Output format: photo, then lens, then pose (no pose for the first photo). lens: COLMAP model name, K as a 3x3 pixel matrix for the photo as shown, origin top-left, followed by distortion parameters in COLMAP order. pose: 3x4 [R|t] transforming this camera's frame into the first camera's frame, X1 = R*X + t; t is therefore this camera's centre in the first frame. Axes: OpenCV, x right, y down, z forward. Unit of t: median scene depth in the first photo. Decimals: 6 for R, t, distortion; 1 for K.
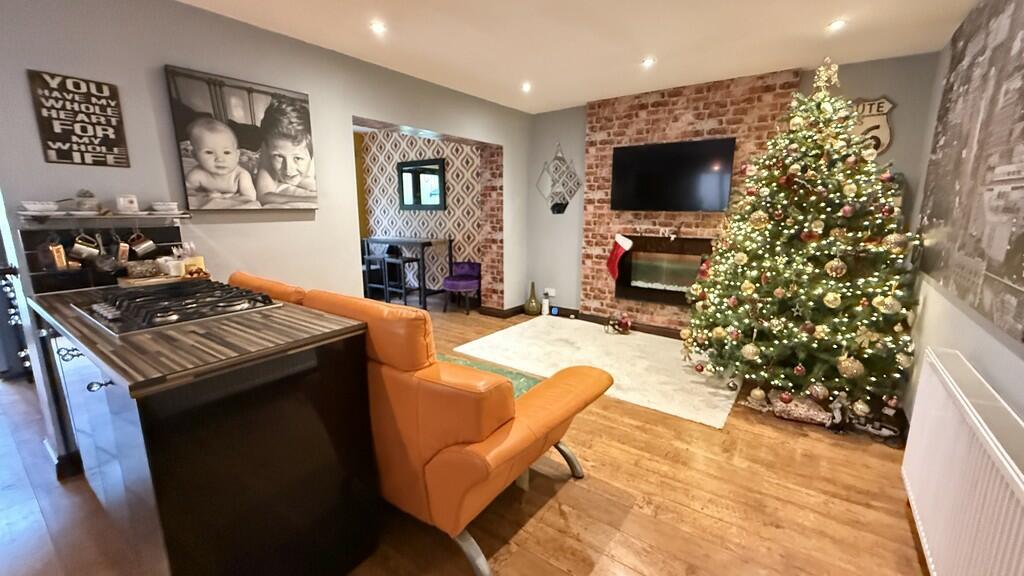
lens RADIAL K [[408.6, 0, 509.7], [0, 408.6, 287.2], [0, 0, 1]] dist [-0.000557, -0.000109]
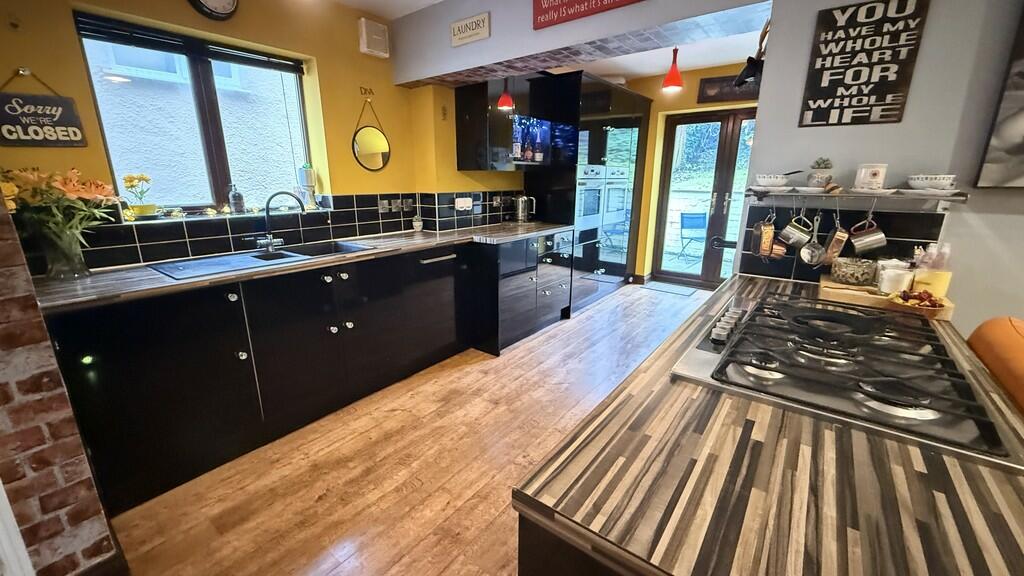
lens RADIAL K [[408.6, 0, 509.7], [0, 408.6, 287.2], [0, 0, 1]] dist [-0.000557, -0.000109]
pose [[-0.032371, 0.260226, -0.965005, -0.098264], [-0.195143, 0.945284, 0.261453, -0.044645], [0.980240, 0.196777, 0.020182, 0.212028]]
